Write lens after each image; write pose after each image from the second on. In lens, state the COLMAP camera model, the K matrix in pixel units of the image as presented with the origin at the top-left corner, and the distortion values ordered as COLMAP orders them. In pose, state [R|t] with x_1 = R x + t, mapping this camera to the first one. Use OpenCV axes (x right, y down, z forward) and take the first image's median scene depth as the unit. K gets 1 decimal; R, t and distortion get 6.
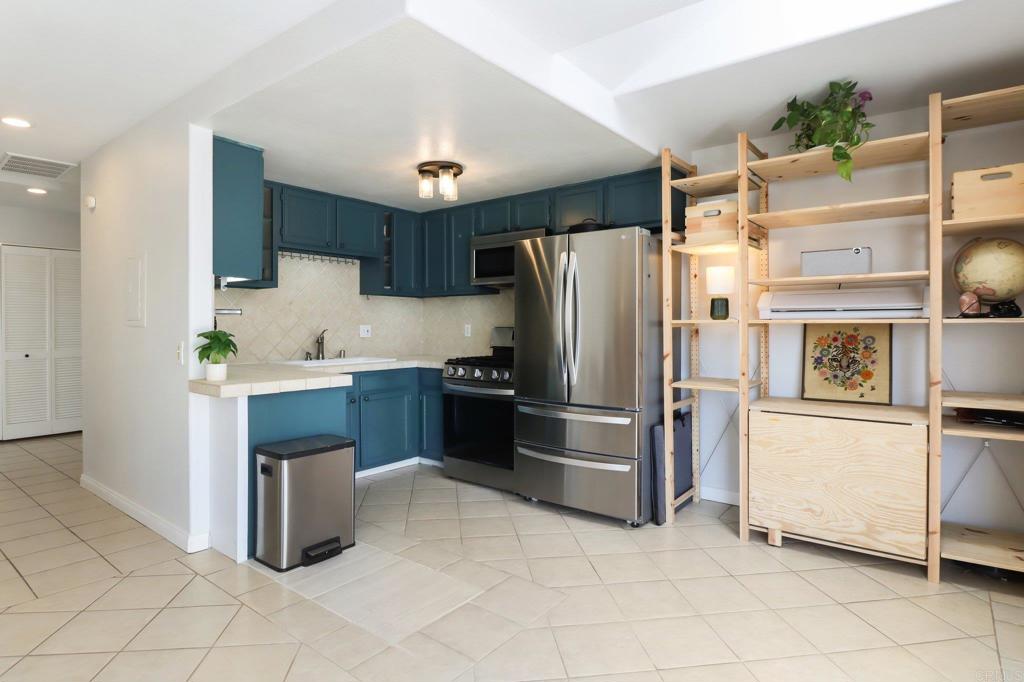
lens RADIAL K [[549.9, 0, 512.0], [0, 549.9, 341.0], [0, 0, 1]] dist [-0.002771, -0.001071]
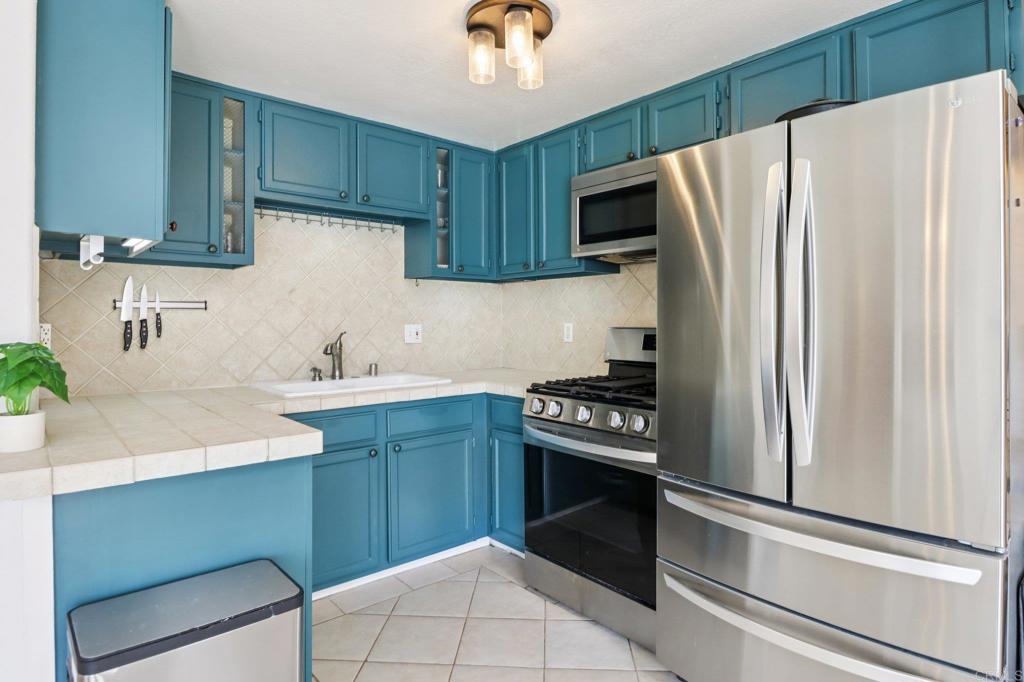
lens RADIAL K [[578.7, 0, 519.6], [0, 578.7, 325.6], [0, 0, 1]] dist [0.001982, 0.000097]
pose [[0.984391, -0.002839, -0.175972, -0.020661], [-0.000678, 0.999801, -0.019924, -0.015428], [0.175994, 0.019732, 0.984193, 0.378097]]
